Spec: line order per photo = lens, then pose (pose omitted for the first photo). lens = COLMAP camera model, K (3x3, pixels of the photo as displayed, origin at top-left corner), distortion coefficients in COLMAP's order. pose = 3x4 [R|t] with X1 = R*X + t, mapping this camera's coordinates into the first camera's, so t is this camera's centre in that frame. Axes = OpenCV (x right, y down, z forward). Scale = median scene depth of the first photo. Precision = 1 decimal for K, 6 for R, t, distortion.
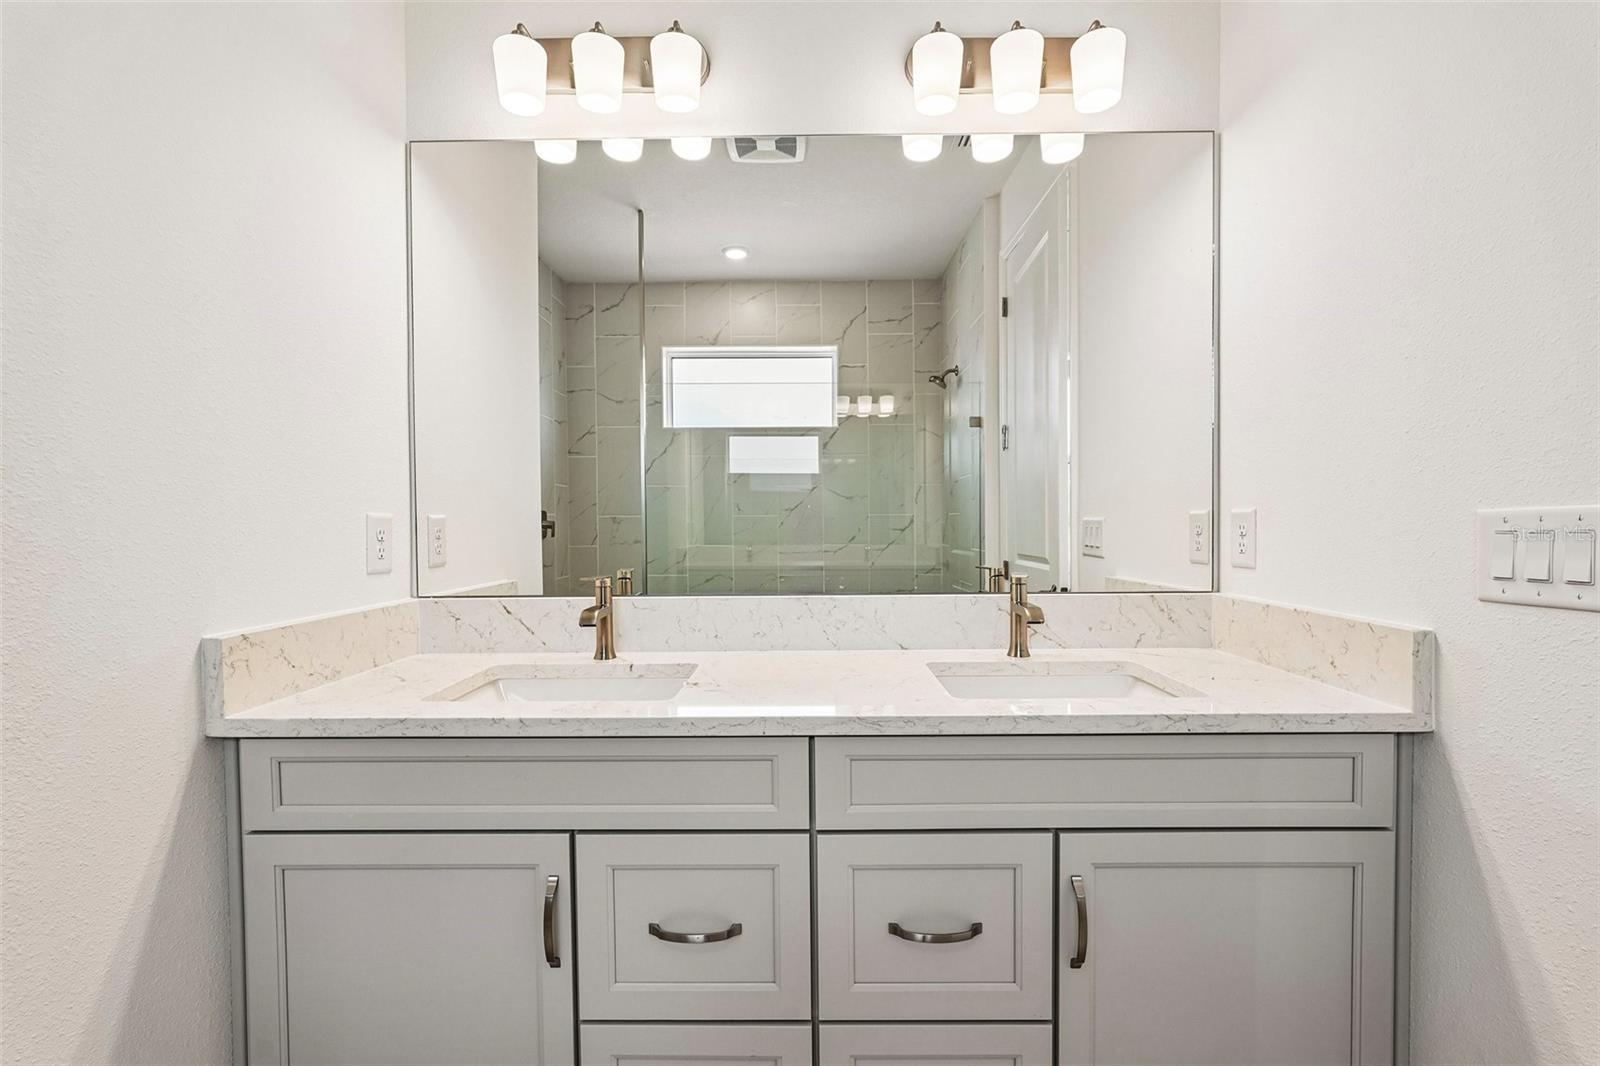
lens RADIAL K [[706.8, 0, 803.3], [0, 706.8, 532.3], [0, 0, 1]] dist [-0.010832, 0.006007]
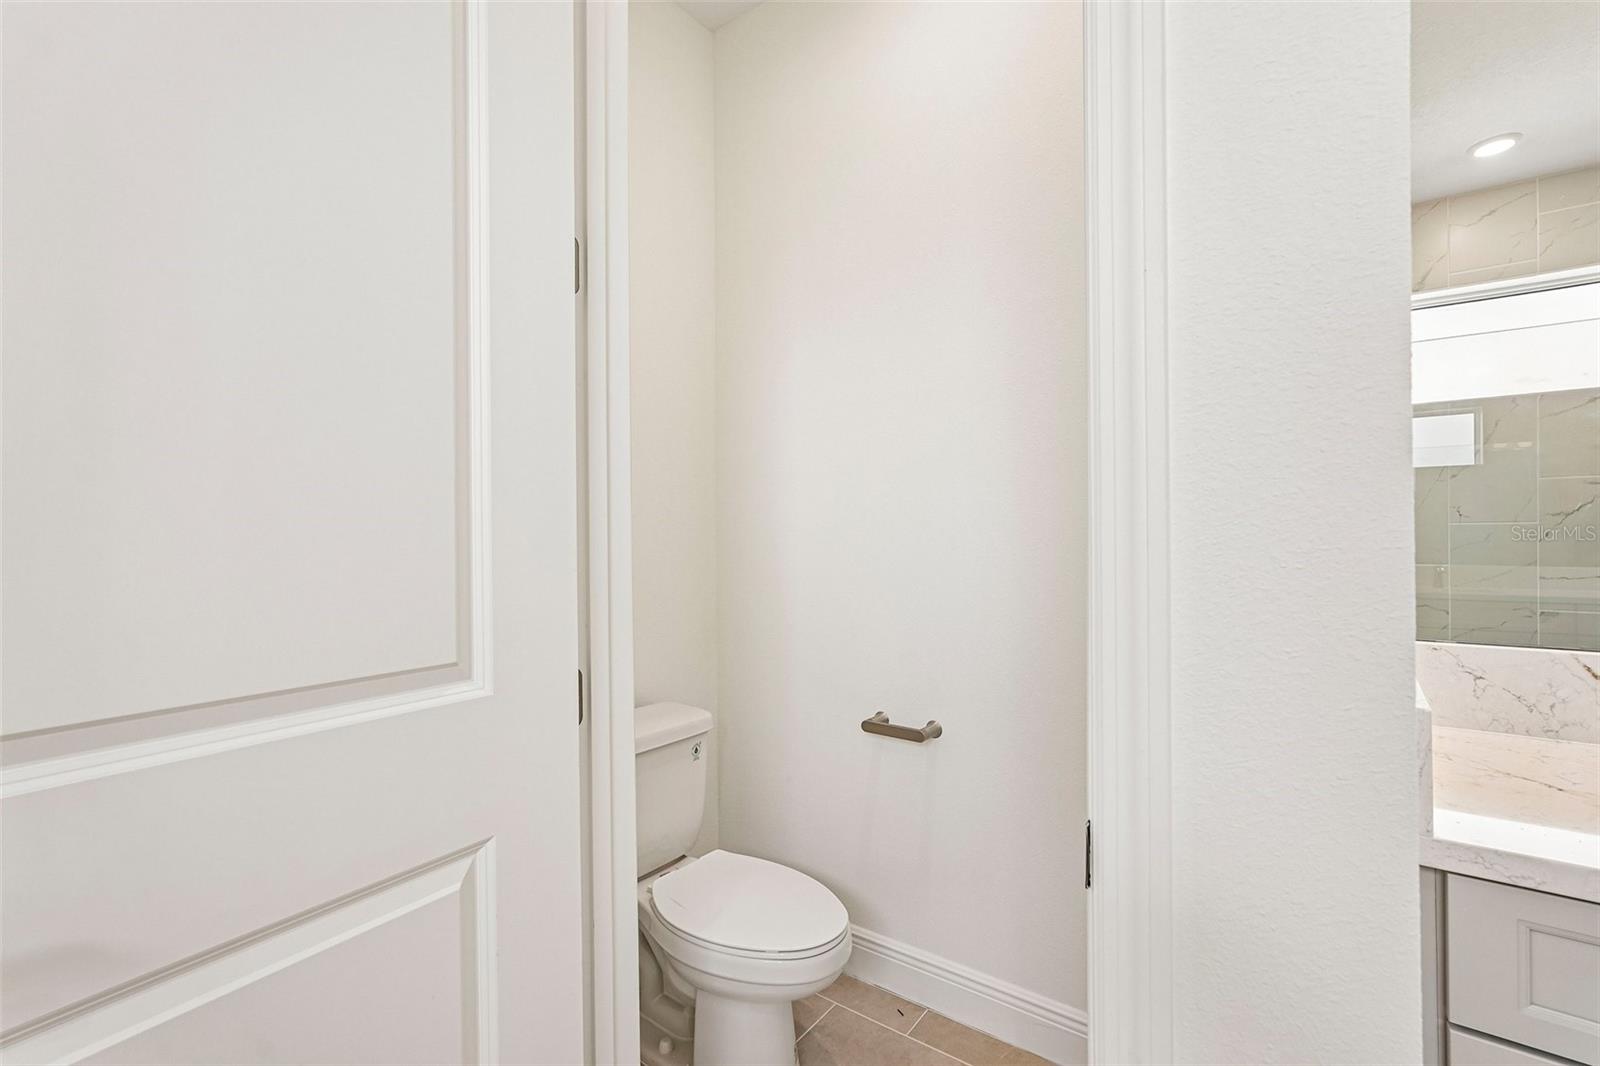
lens RADIAL K [[706.8, 0, 798.9], [0, 706.8, 529.4], [0, 0, 1]] dist [-0.010832, 0.006007]
pose [[0.805973, -0.002706, -0.591947, -0.236521], [-0.009073, 0.999816, -0.016924, 0.000968], [0.591883, 0.019011, 0.805799, 0.038982]]
